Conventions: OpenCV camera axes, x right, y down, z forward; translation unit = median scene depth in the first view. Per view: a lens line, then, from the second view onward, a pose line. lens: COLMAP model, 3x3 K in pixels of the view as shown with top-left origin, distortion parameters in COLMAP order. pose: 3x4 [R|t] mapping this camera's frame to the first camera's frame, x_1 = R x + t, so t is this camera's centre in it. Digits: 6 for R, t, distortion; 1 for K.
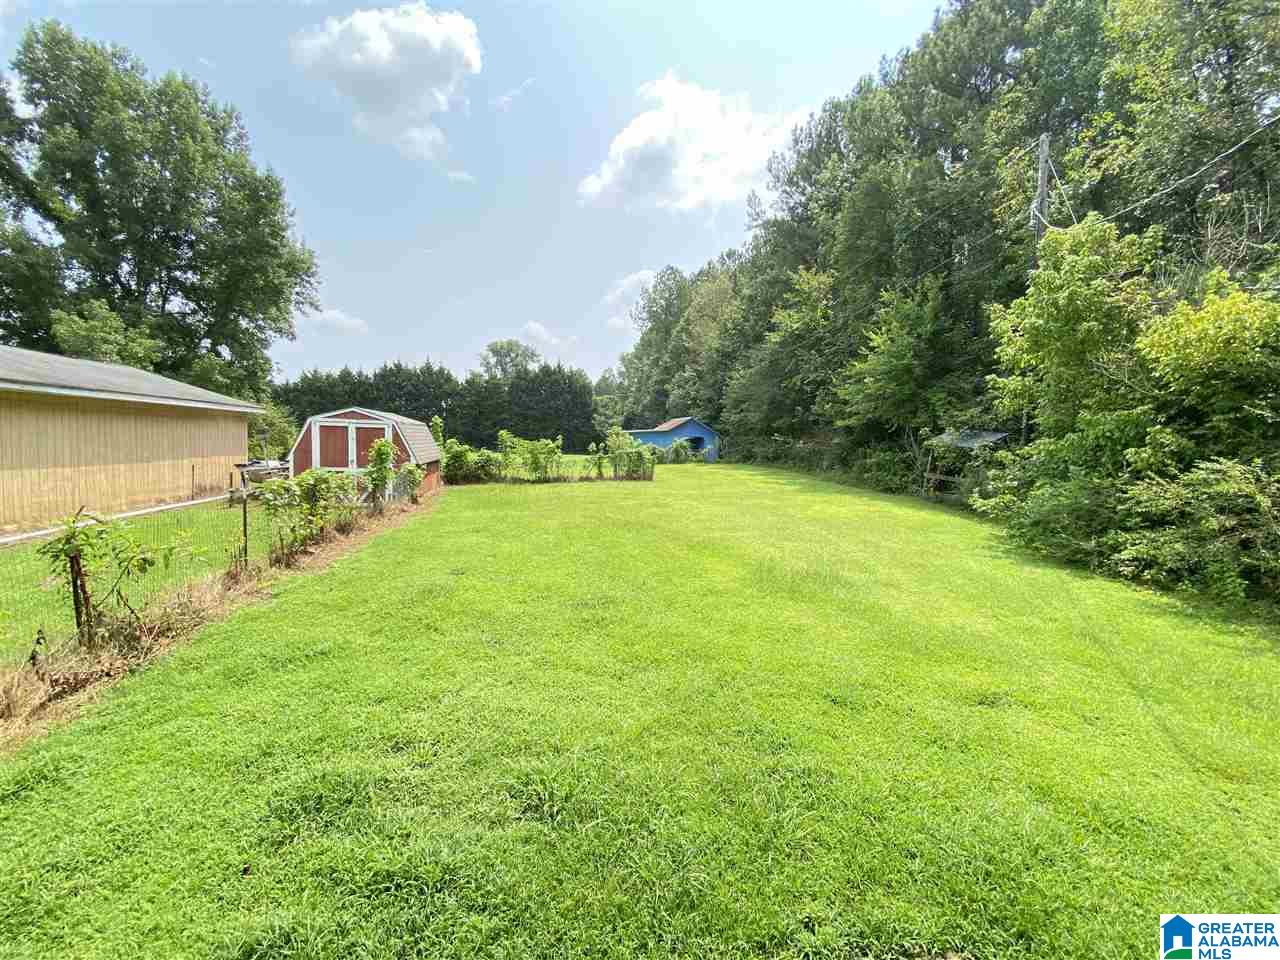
lens RADIAL K [[515.7, 0, 637.8], [0, 515.7, 476.5], [0, 0, 1]] dist [0.023556, -0.023303]
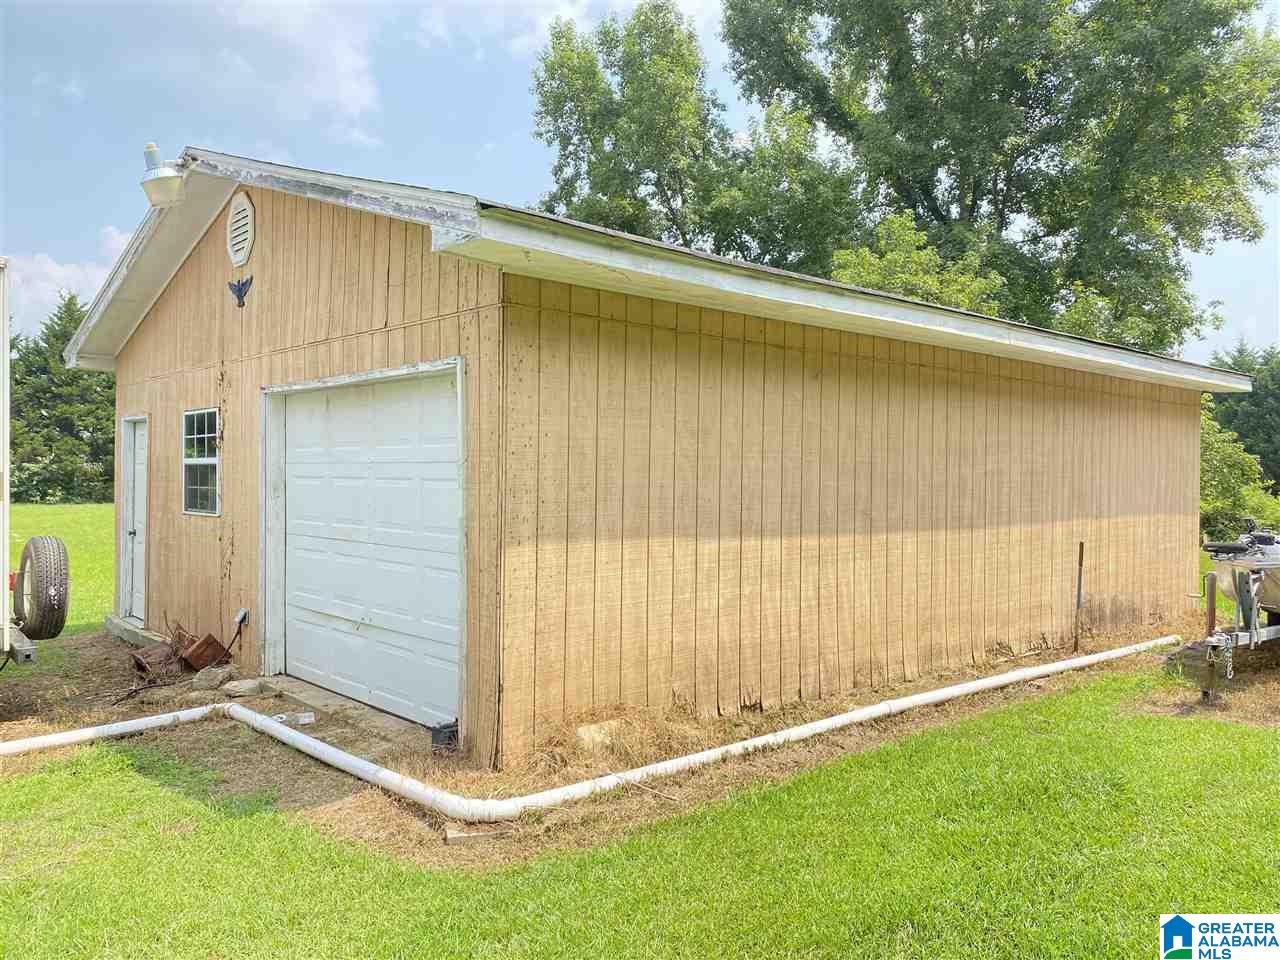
lens RADIAL K [[1002.0, 0, 640.0], [0, 1002.0, 480.0], [0, 0, 1]] dist [0.001816, -0.000610]
pose [[0.481900, -0.017858, -0.876044, -0.204812], [-0.060285, 0.996748, -0.053480, -0.005034], [0.874150, 0.078584, 0.479257, 0.210822]]
